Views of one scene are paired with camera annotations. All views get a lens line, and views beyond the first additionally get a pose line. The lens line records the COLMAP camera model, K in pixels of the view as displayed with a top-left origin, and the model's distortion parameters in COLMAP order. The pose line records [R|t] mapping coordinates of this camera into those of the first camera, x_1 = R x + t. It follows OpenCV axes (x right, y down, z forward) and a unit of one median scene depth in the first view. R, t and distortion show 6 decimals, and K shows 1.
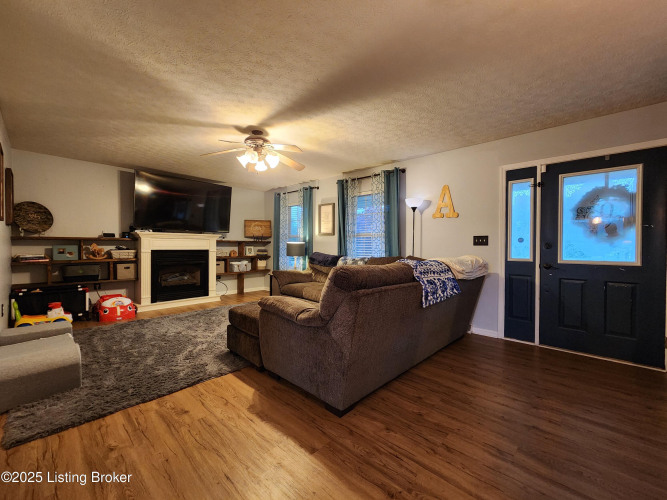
lens RADIAL K [[264.4, 0, 333.5], [0, 264.4, 250.0], [0, 0, 1]] dist [-0.000427, -0.000027]
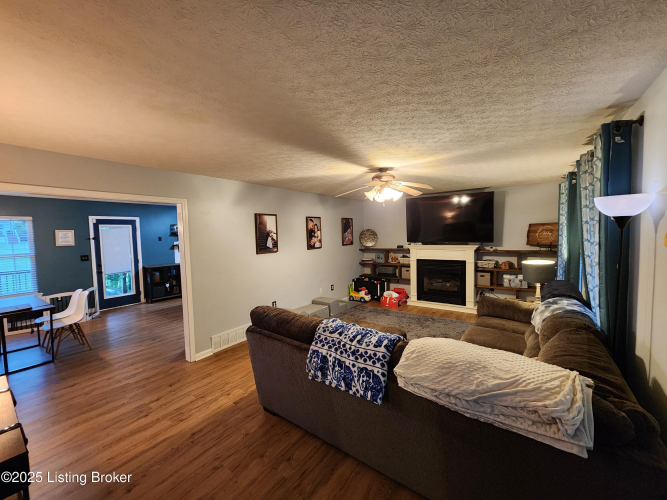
lens RADIAL K [[264.4, 0, 333.5], [0, 264.4, 250.0], [0, 0, 1]] dist [-0.000427, -0.000027]
pose [[0.154700, 0.044679, -0.986951, 0.522398], [0.004590, 0.998934, 0.045941, -0.106659], [0.987951, -0.011637, 0.154330, 0.414994]]
